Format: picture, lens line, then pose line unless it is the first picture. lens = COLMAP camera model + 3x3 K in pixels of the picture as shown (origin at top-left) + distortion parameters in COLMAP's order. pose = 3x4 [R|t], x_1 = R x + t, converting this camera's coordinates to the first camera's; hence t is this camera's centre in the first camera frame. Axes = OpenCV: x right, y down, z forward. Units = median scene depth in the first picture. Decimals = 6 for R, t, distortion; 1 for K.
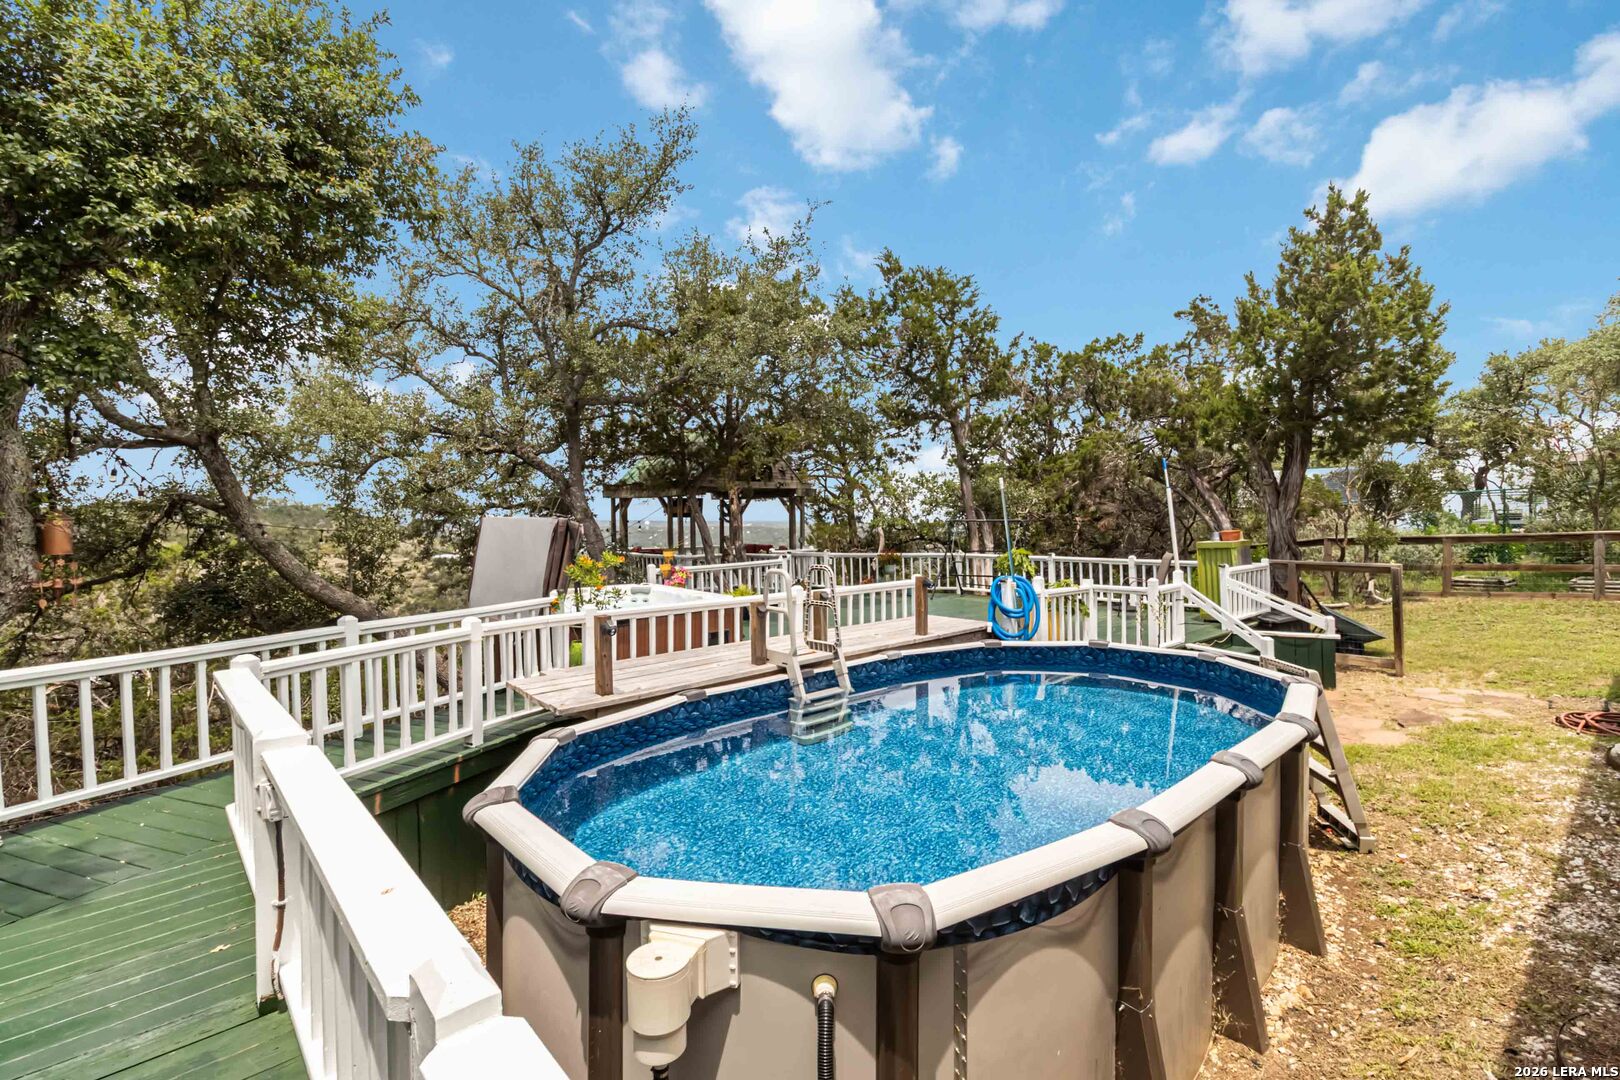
lens RADIAL K [[754.9, 0, 811.7], [0, 754.9, 544.7], [0, 0, 1]] dist [0.003885, 0.000218]
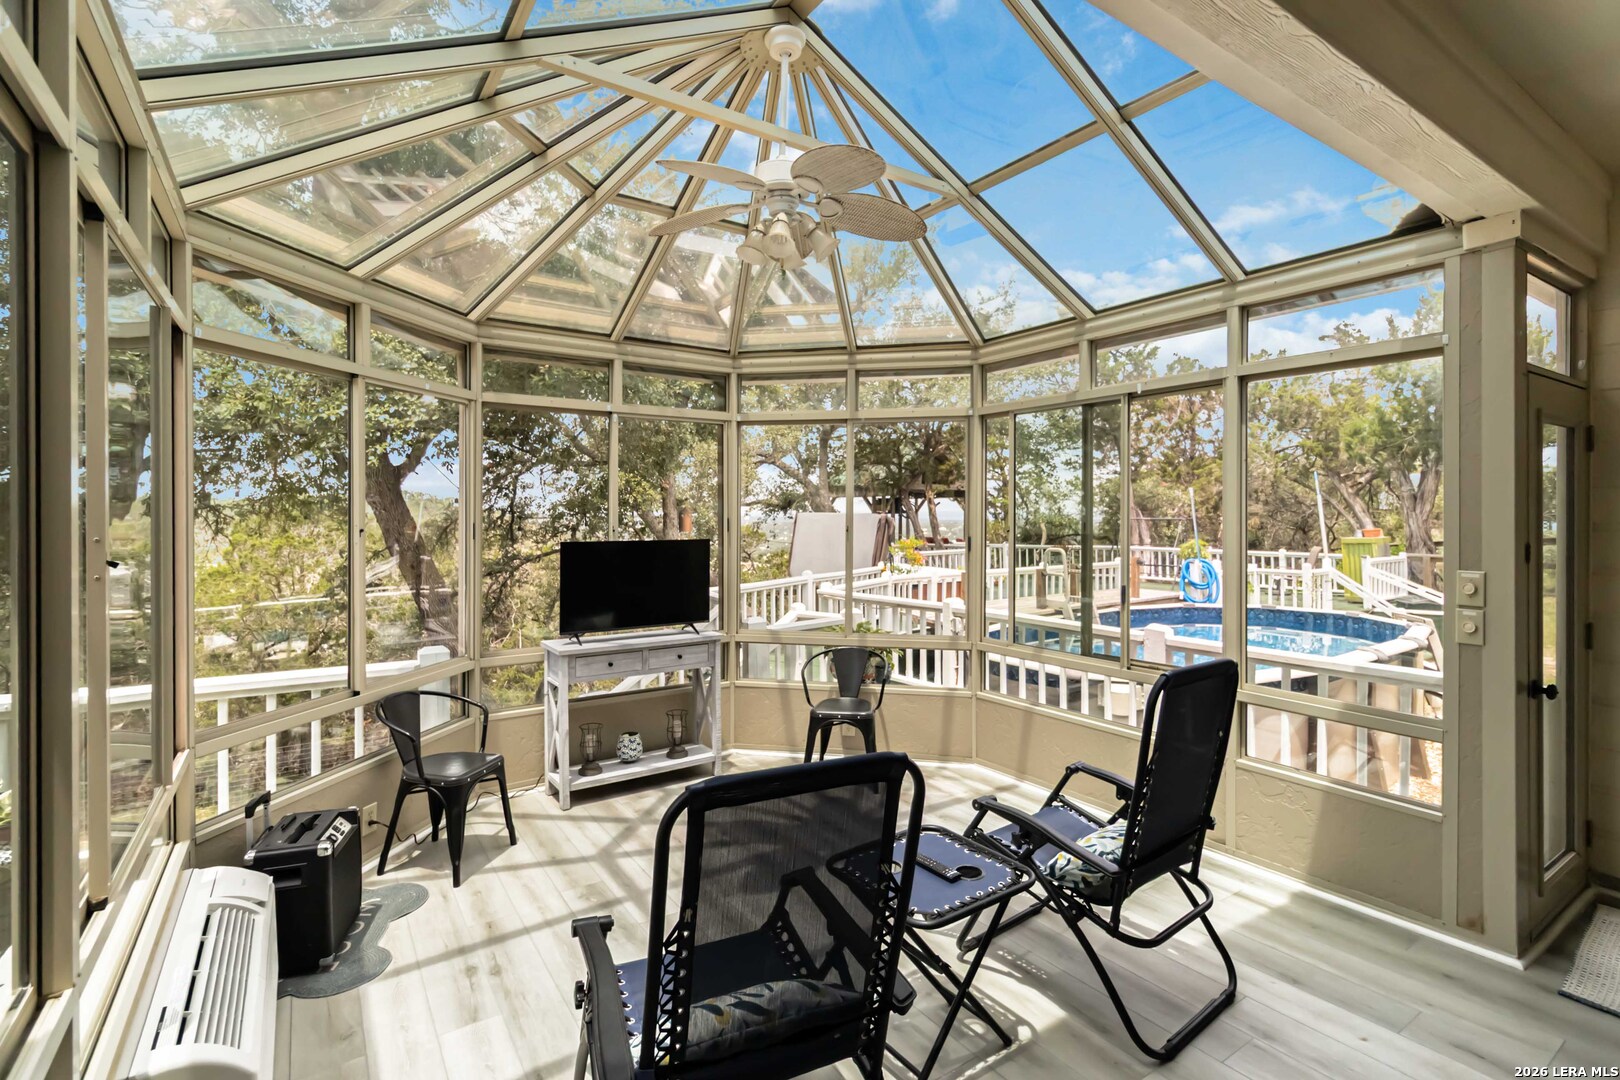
lens RADIAL K [[754.9, 0, 807.0], [0, 754.9, 528.2], [0, 0, 1]] dist [0.003885, 0.000218]
pose [[0.990380, 0.012235, -0.137830, -0.138148], [-0.014517, 0.999774, -0.015561, 0.009341], [0.137608, 0.017412, 0.990334, -0.256429]]
